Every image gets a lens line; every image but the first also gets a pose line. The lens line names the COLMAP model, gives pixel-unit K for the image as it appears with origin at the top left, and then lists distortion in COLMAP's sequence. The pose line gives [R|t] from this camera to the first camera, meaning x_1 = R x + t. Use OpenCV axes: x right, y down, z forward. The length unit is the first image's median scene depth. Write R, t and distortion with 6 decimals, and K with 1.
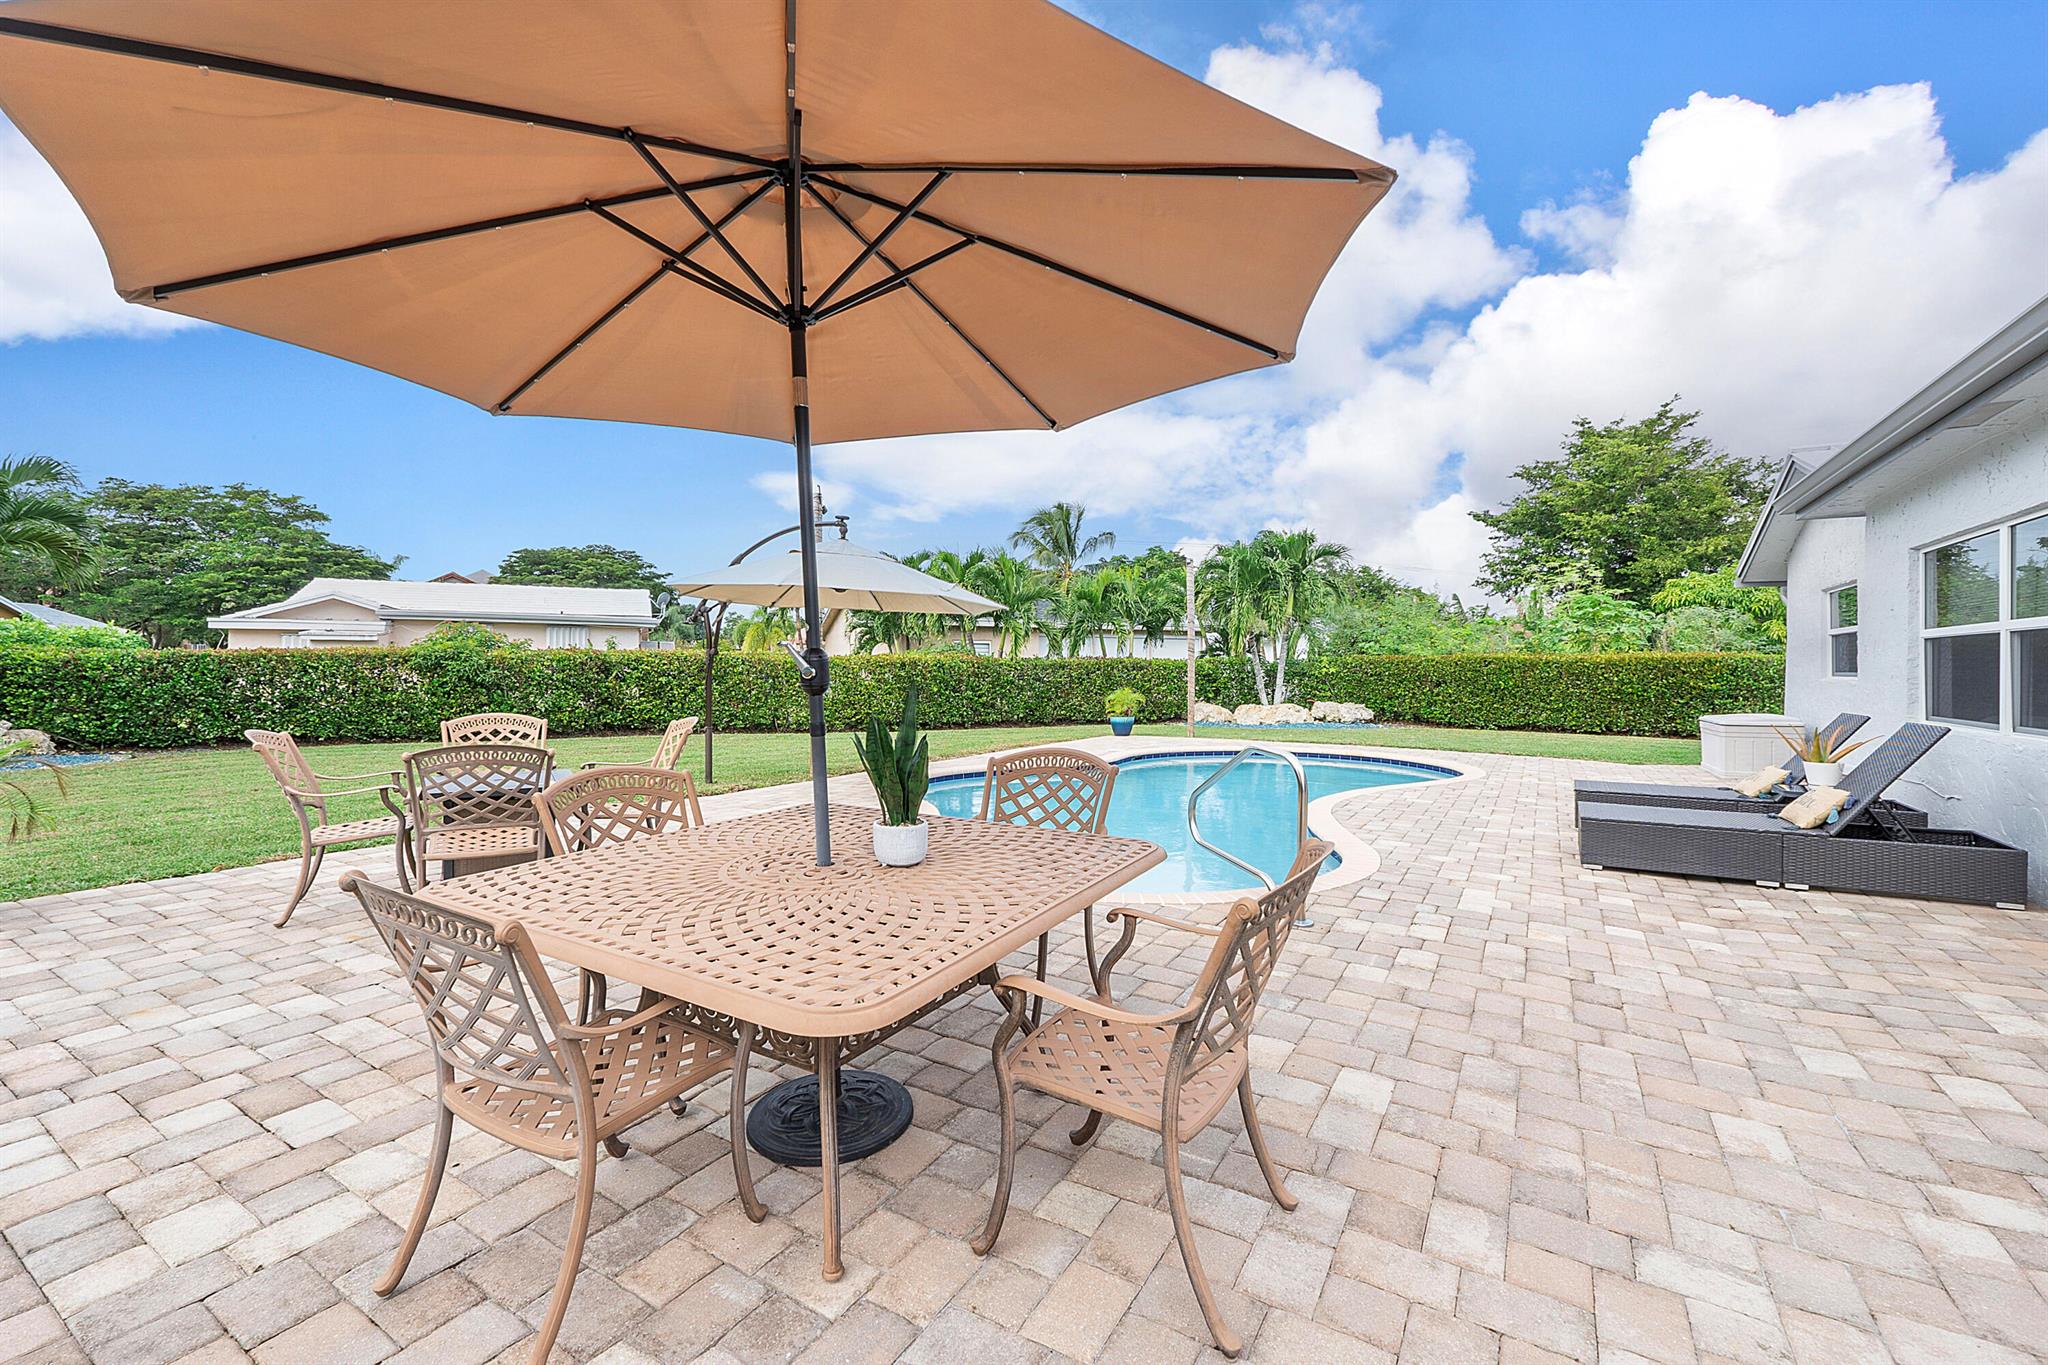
lens RADIAL K [[866.5, 0, 1027.2], [0, 866.5, 673.0], [0, 0, 1]] dist [-0.005790, -0.000969]
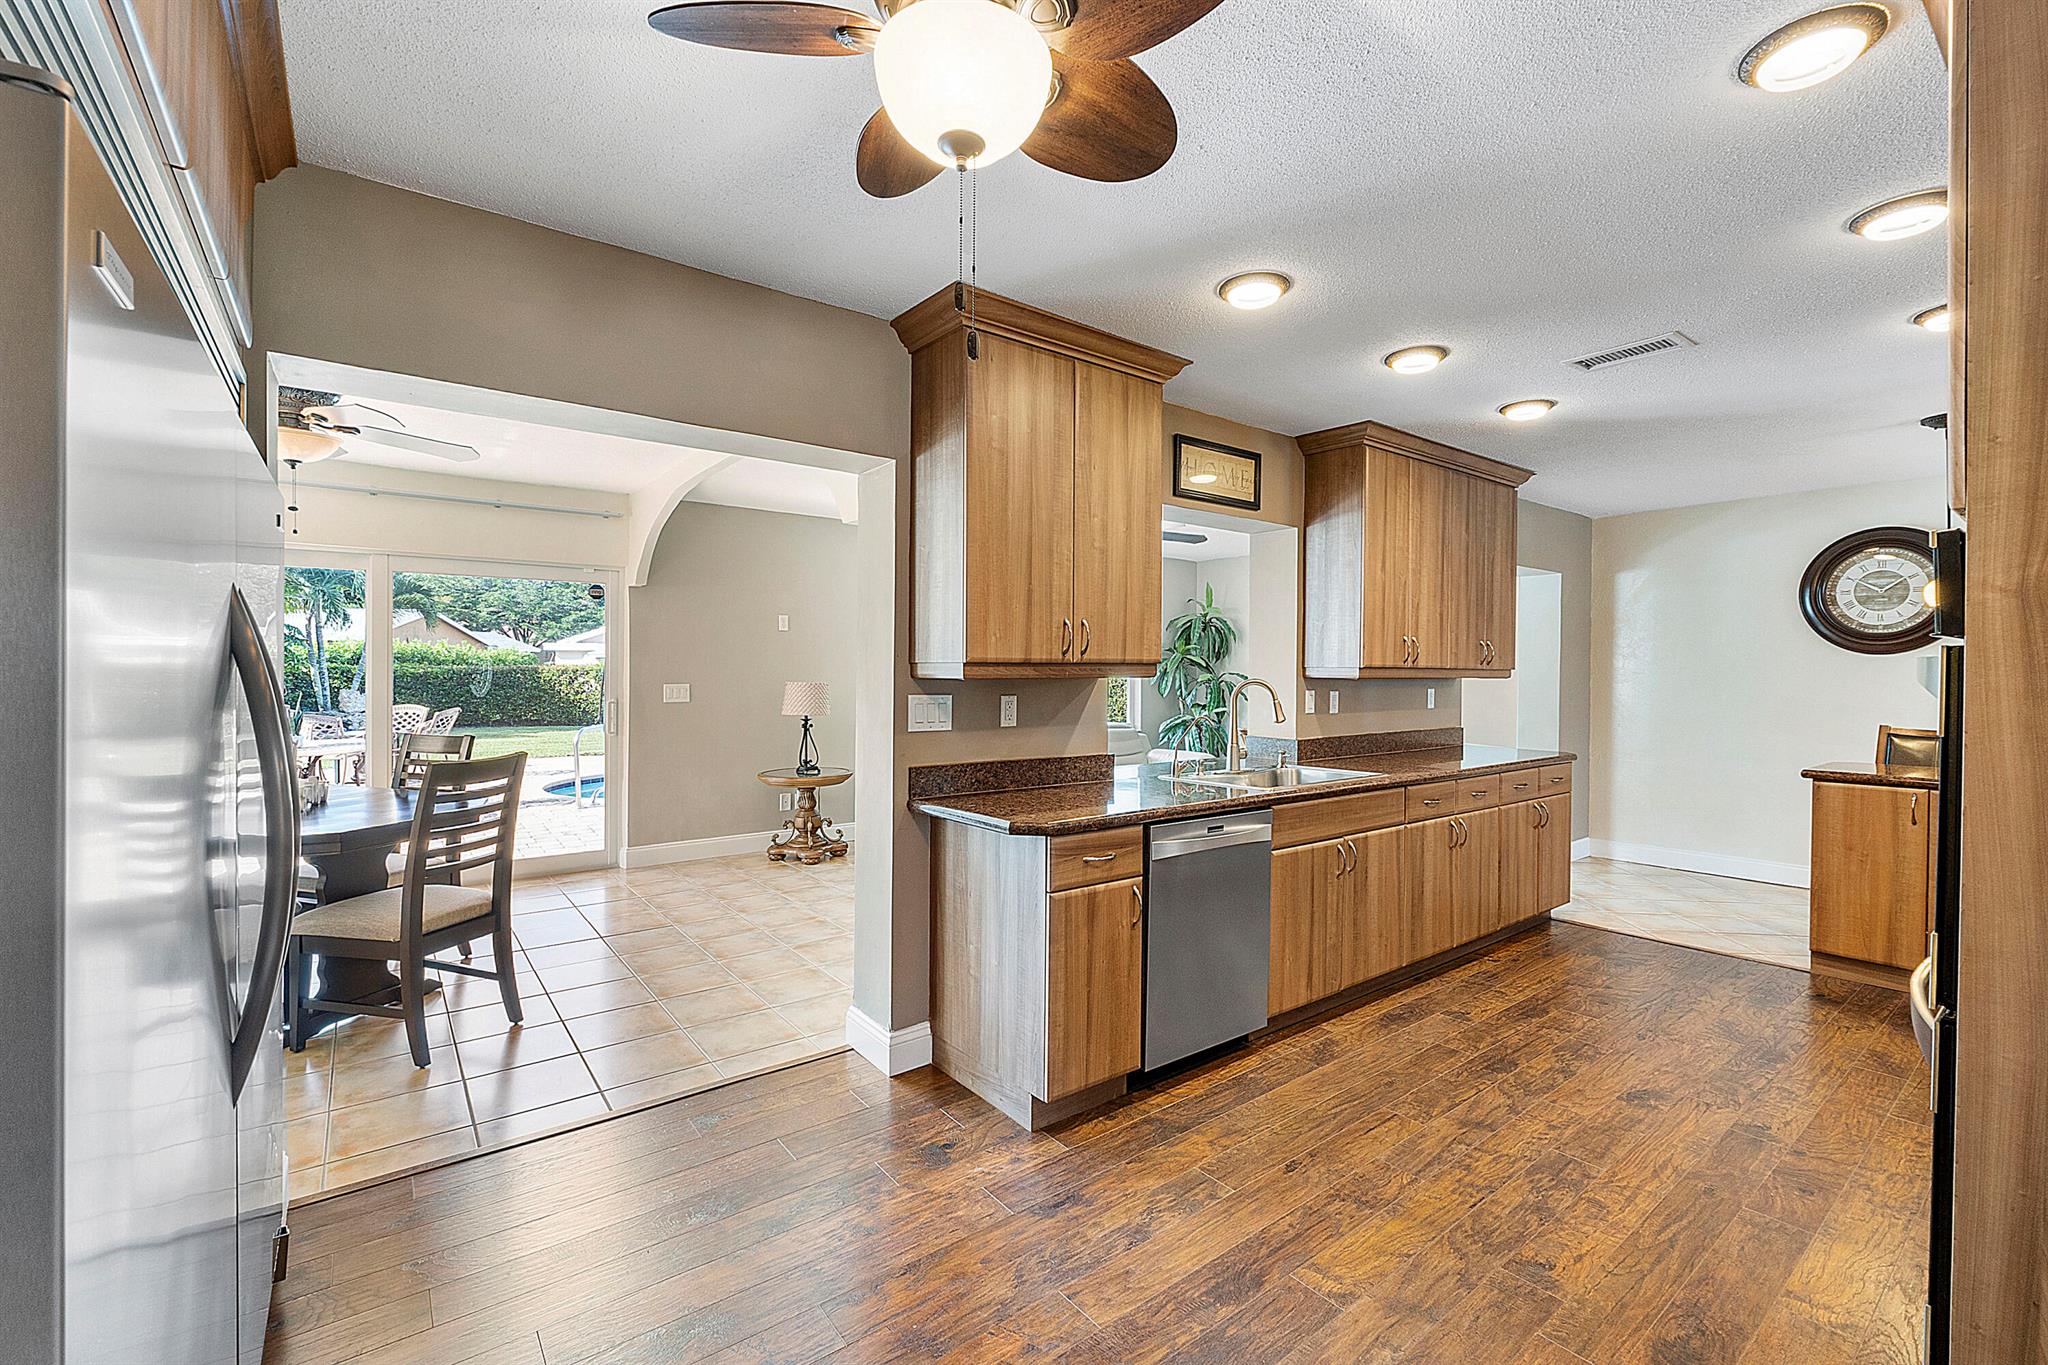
lens RADIAL K [[866.5, 0, 1023.9], [0, 866.5, 676.9], [0, 0, 1]] dist [-0.005790, -0.000969]
pose [[0.931102, 0.001768, -0.364755, 0.413164], [-0.002679, 0.999994, -0.001992, -0.006025], [0.364749, 0.002832, 0.931102, -0.108905]]
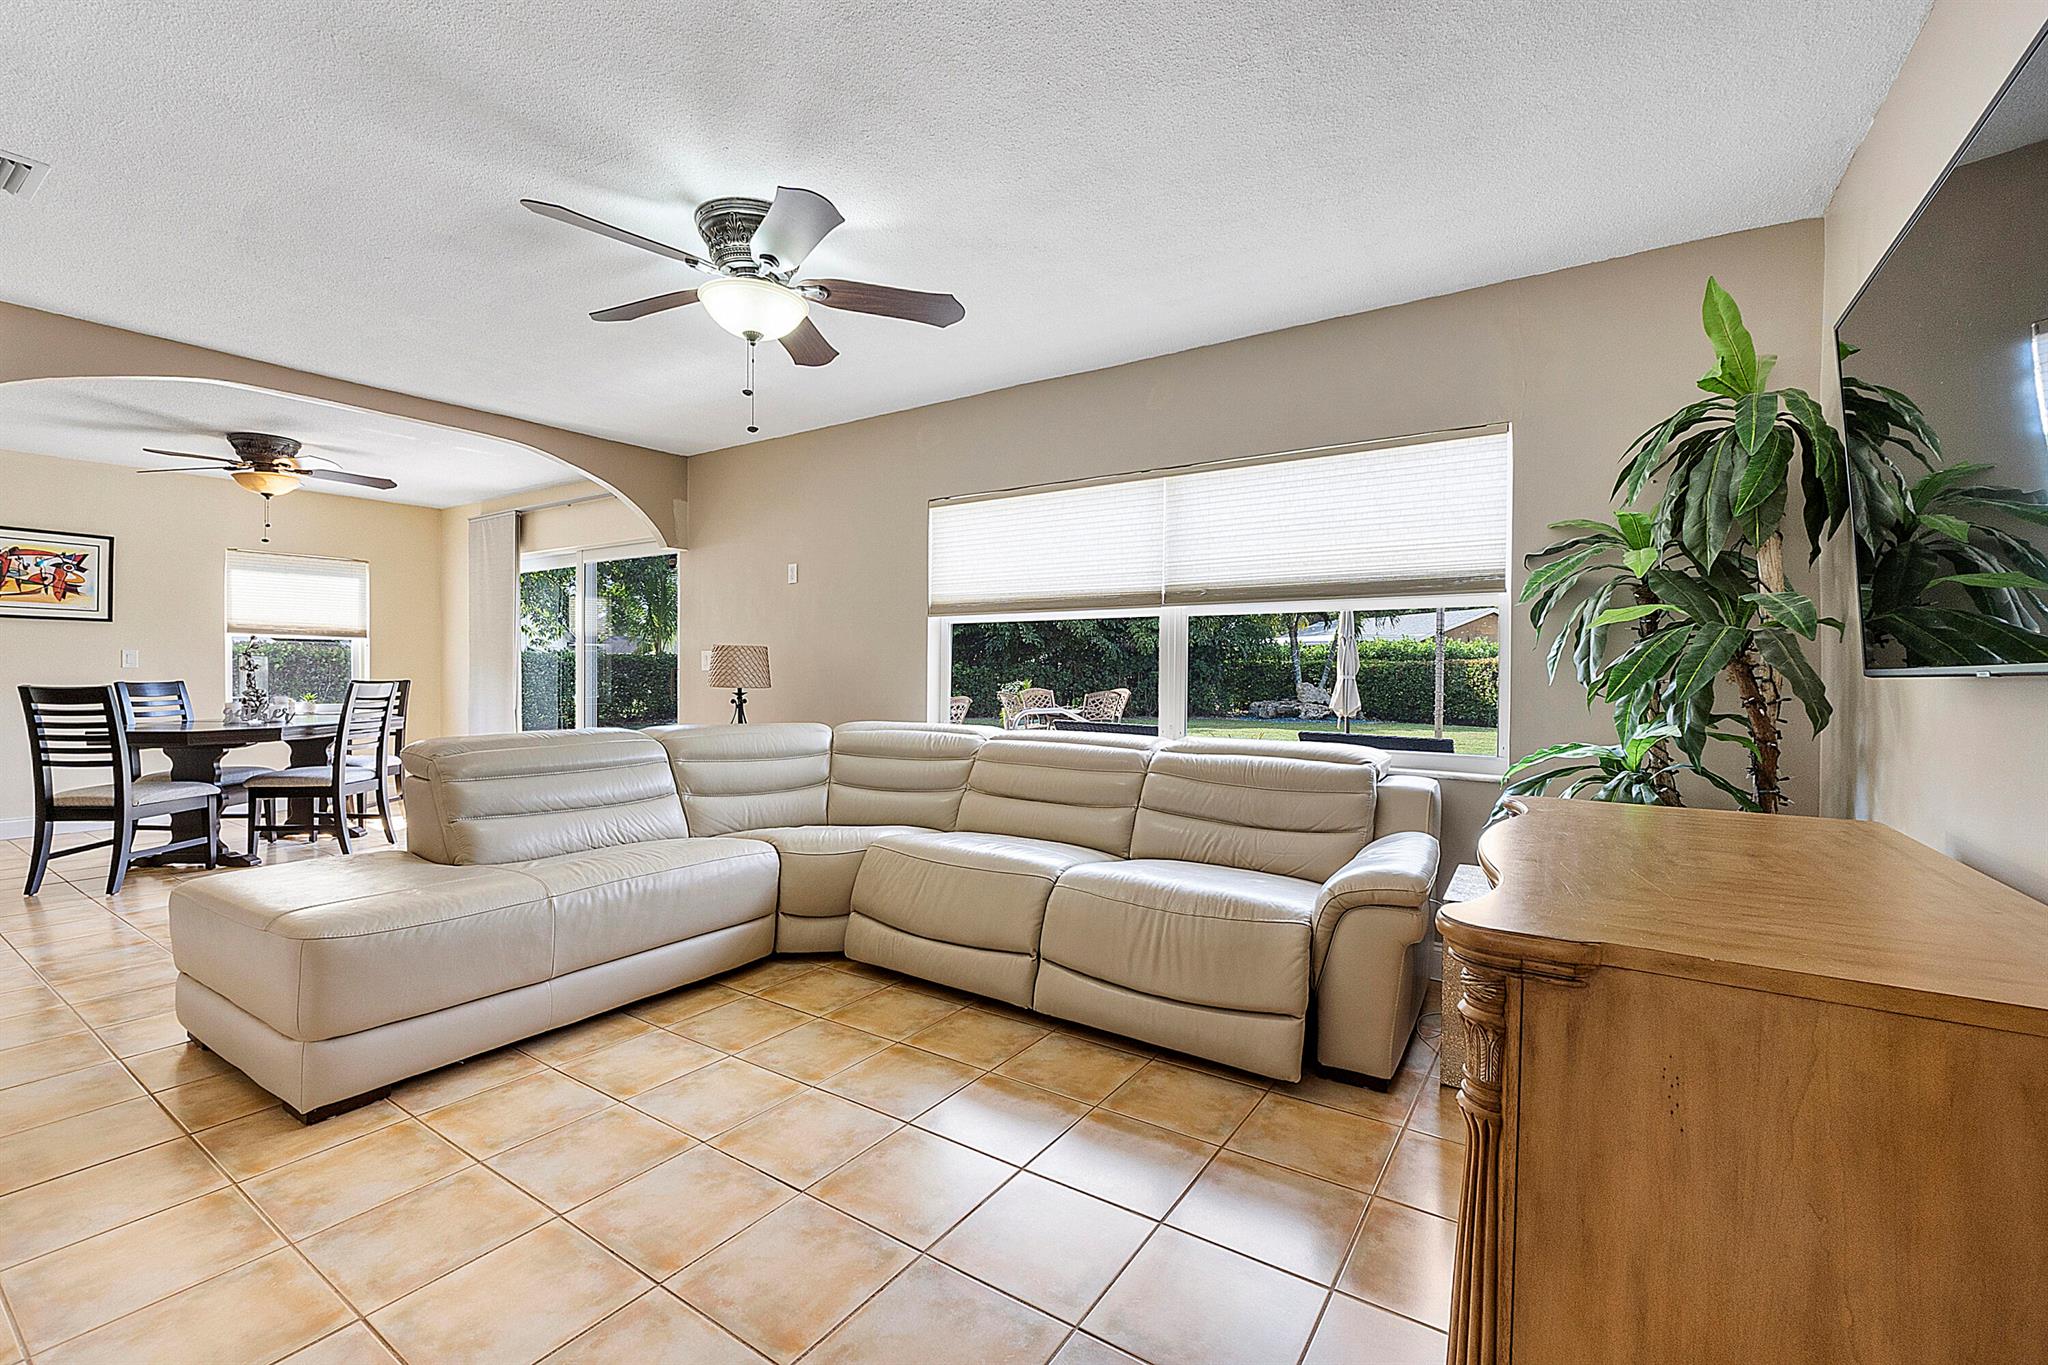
lens RADIAL K [[866.5, 0, 1020.0], [0, 866.5, 682.1], [0, 0, 1]] dist [-0.005790, -0.000969]
pose [[-0.045730, 0.008769, -0.998915, 0.461692], [-0.011930, 0.999885, 0.009324, 0.001562], [0.998883, 0.012343, -0.045620, 0.212288]]
